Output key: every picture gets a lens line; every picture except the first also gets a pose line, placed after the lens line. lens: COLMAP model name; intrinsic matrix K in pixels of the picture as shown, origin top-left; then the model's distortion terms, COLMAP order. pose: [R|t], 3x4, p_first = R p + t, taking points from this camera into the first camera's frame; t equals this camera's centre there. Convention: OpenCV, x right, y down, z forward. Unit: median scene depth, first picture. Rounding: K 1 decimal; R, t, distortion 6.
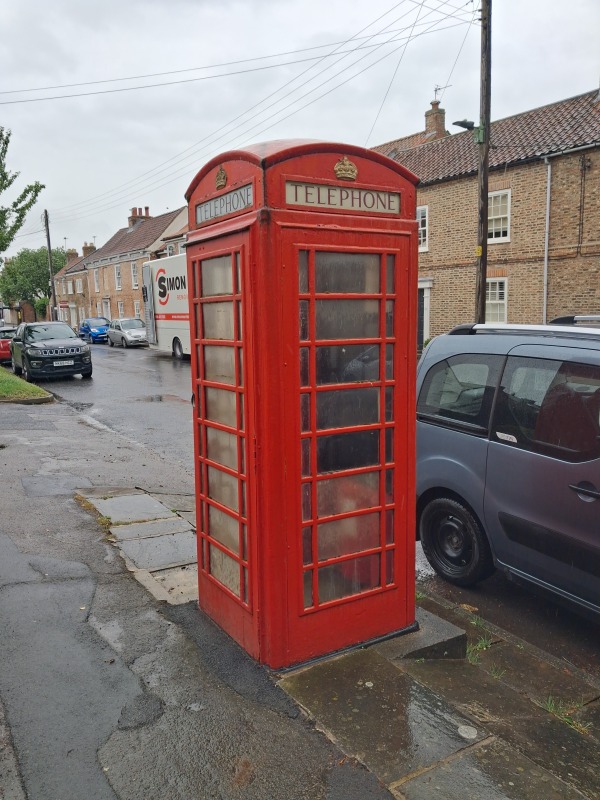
lens RADIAL K [[621.4, 0, 299.7], [0, 621.4, 399.3], [0, 0, 1]] dist [-0.010879, 0.010653]
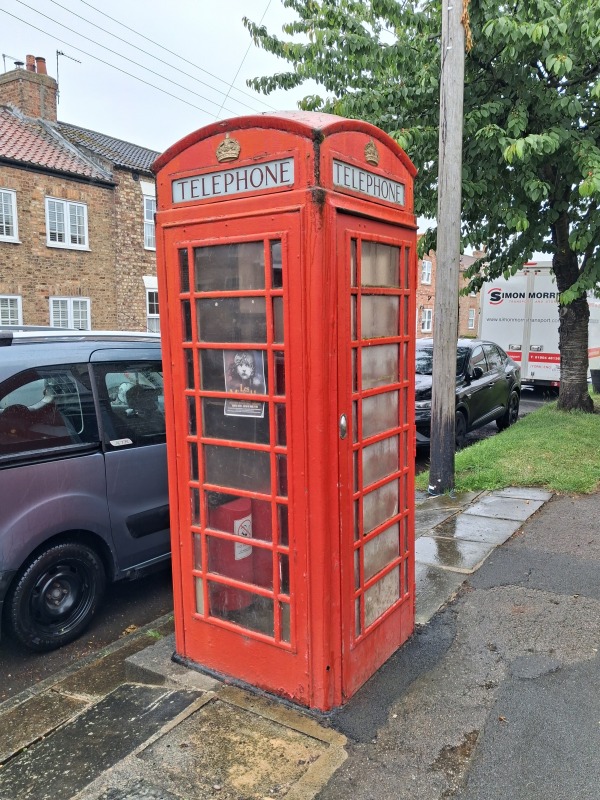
lens RADIAL K [[621.4, 0, 291.3], [0, 621.4, 400.3], [0, 0, 1]] dist [-0.010879, 0.010653]
pose [[0.437461, 0.121646, -0.890972, 0.793934], [-0.115015, 0.990239, 0.078727, -0.088960], [0.891852, 0.068035, 0.447182, 0.618790]]
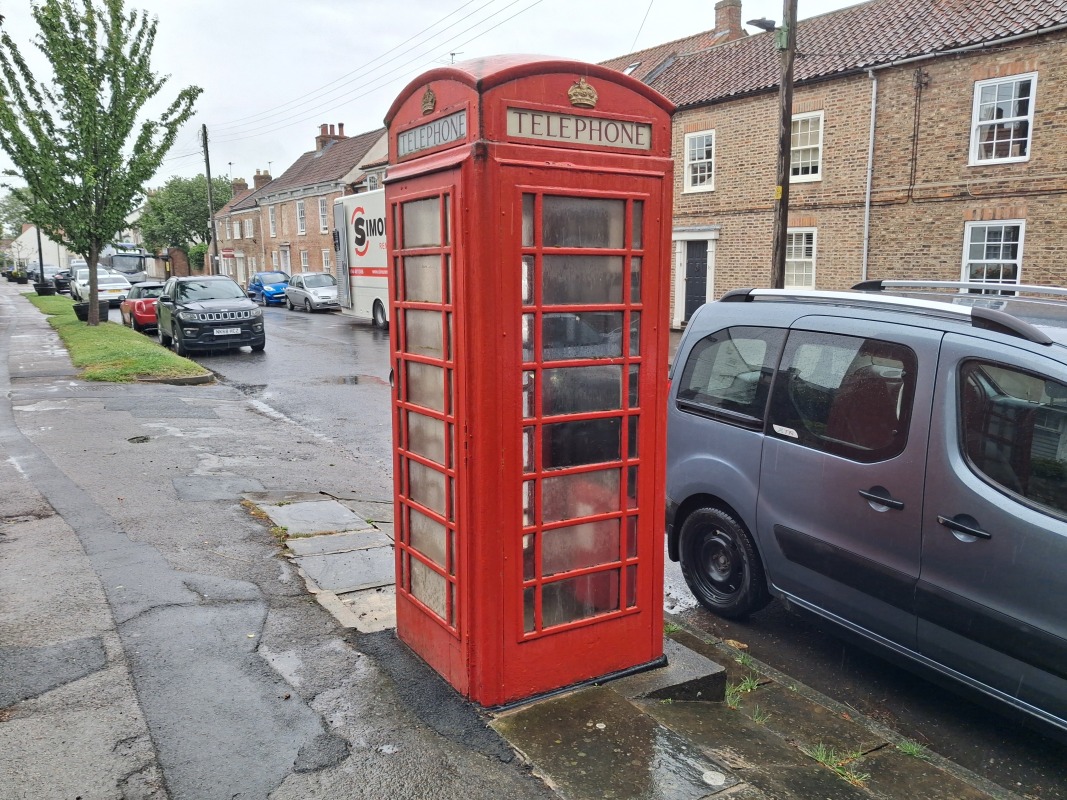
lens RADIAL K [[828.8, 0, 555.8], [0, 828.8, 405.7], [0, 0, 1]] dist [-0.010879, 0.010653]
pose [[0.999762, 0.015385, 0.015471, 0.024843], [-0.015755, 0.999586, 0.024082, 0.008359], [-0.015095, -0.024320, 0.999590, -0.074166]]
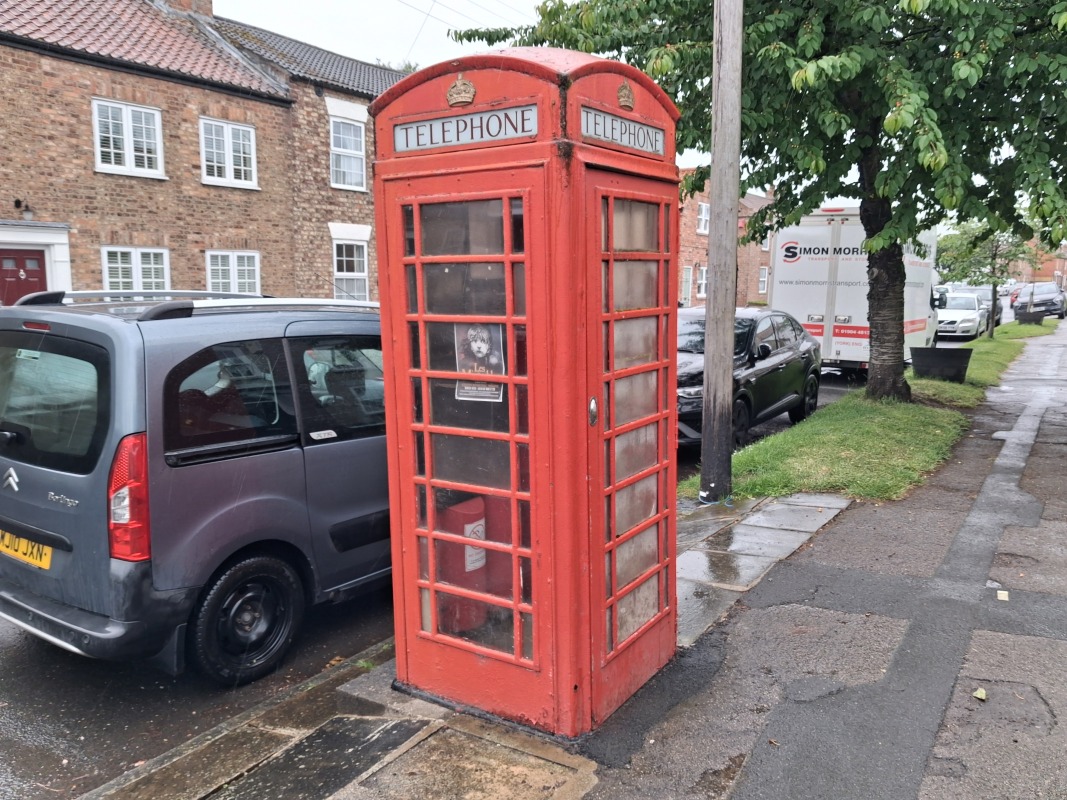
lens RADIAL K [[828.8, 0, 544.8], [0, 828.8, 398.2], [0, 0, 1]] dist [-0.010879, 0.010653]
pose [[0.459405, 0.132436, -0.878298, 0.898568], [-0.116651, 0.989253, 0.088151, -0.090833], [0.880534, 0.061958, 0.469916, 0.556238]]
